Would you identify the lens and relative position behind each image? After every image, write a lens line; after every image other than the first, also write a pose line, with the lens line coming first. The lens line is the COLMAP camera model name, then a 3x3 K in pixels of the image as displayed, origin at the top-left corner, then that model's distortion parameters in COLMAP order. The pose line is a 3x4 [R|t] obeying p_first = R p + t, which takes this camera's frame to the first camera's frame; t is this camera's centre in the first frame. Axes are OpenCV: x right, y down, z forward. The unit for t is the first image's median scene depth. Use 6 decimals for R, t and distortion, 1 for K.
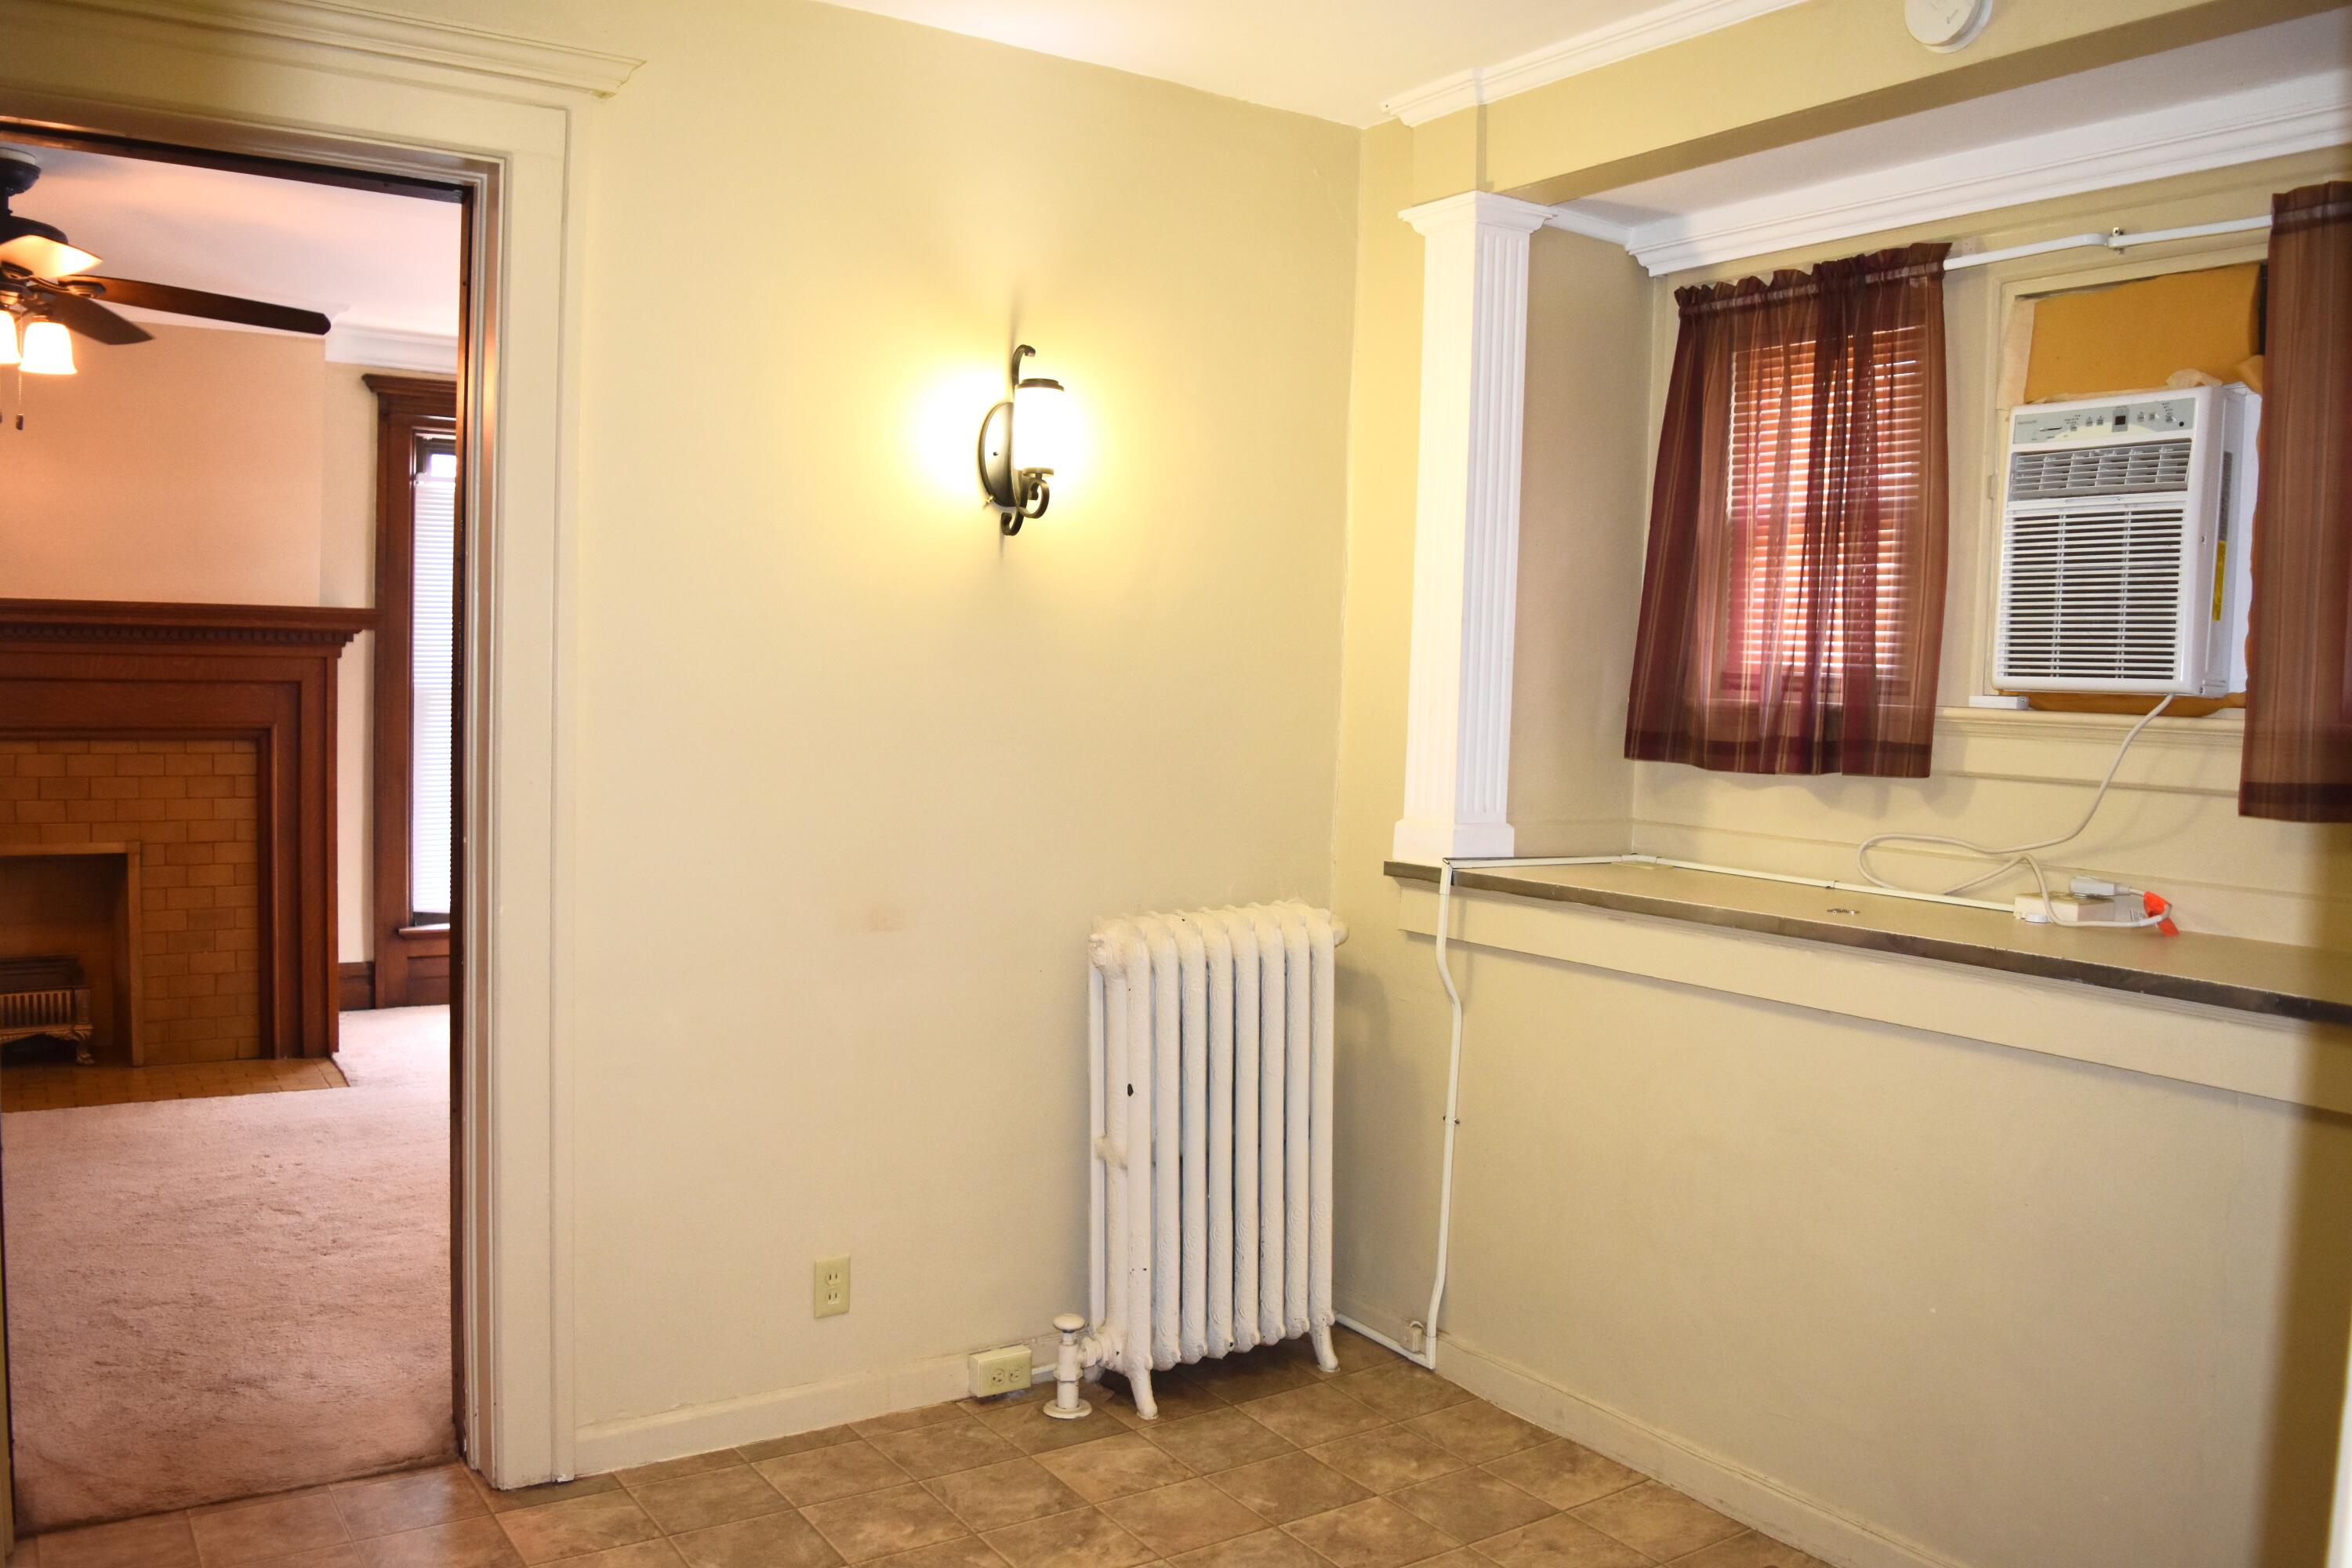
lens RADIAL K [[1862.9, 0, 1171.4], [0, 1862.9, 789.5], [0, 0, 1]] dist [-0.101521, 0.033081]
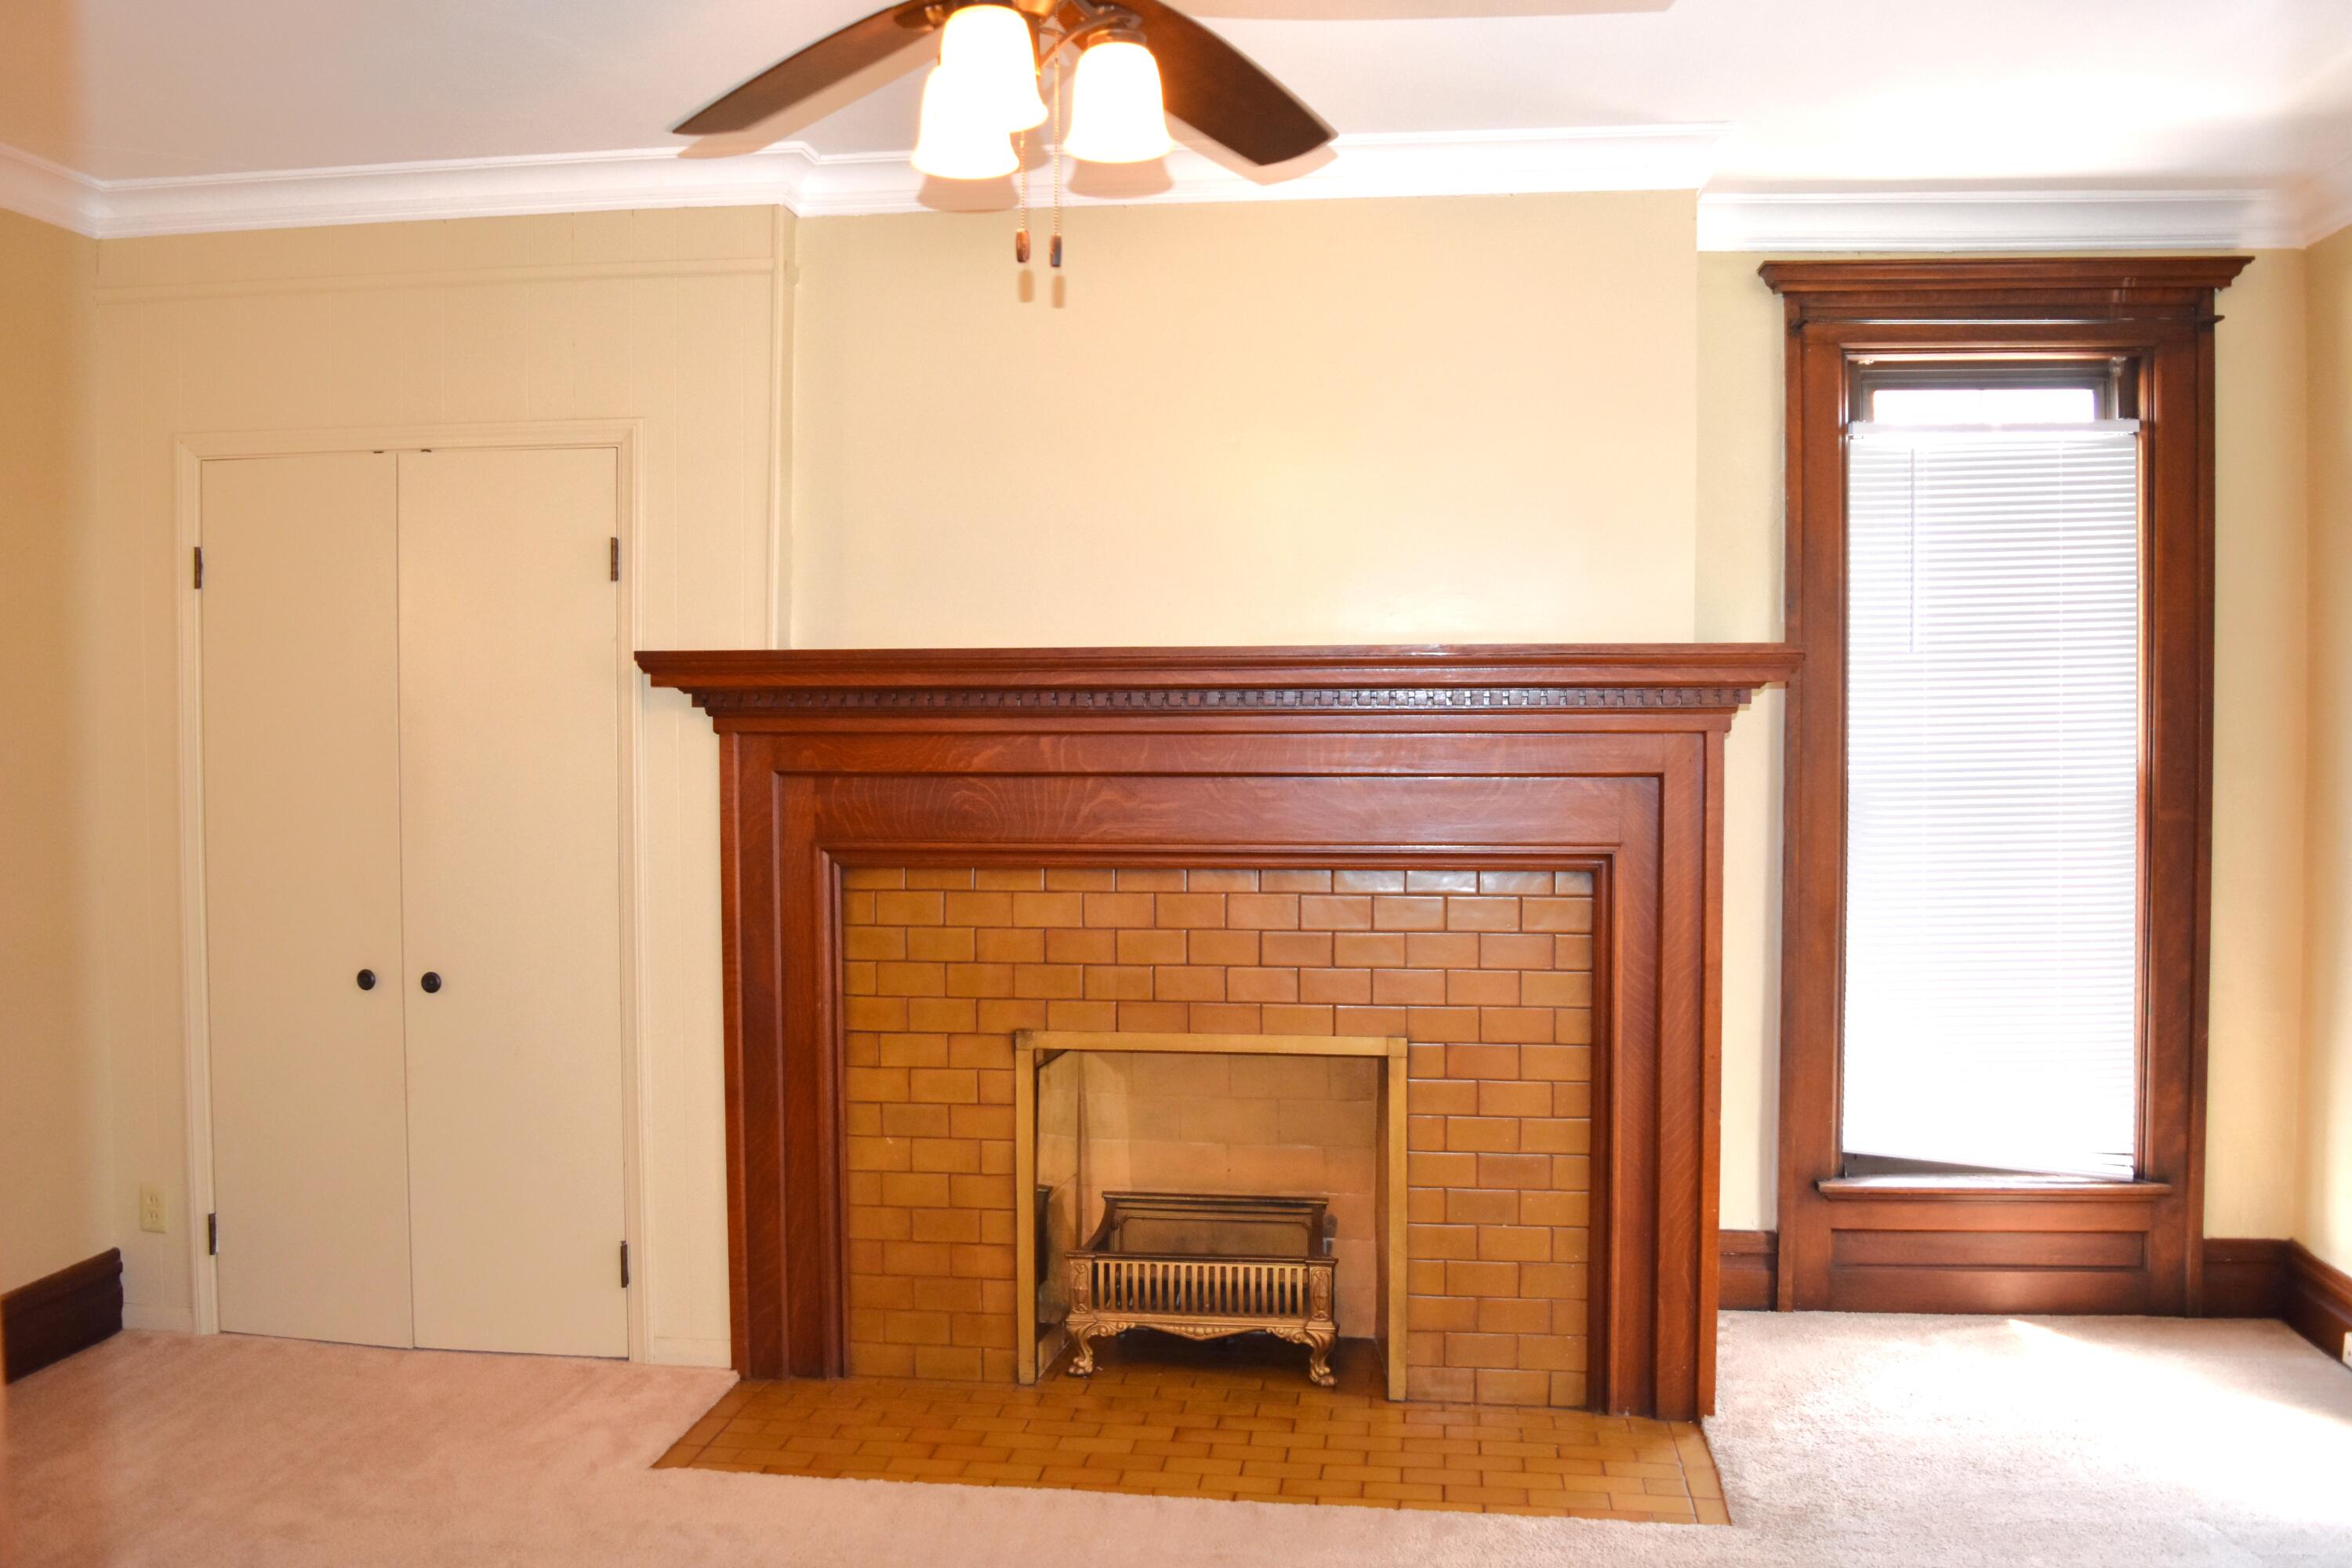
lens RADIAL K [[1862.9, 0, 1183.3], [0, 1862.9, 777.4], [0, 0, 1]] dist [-0.101521, 0.033081]
pose [[0.754748, -0.009925, -0.655940, -0.213475], [-0.018090, 0.999190, -0.035934, -0.035296], [0.655766, 0.038987, 0.753957, 0.470440]]
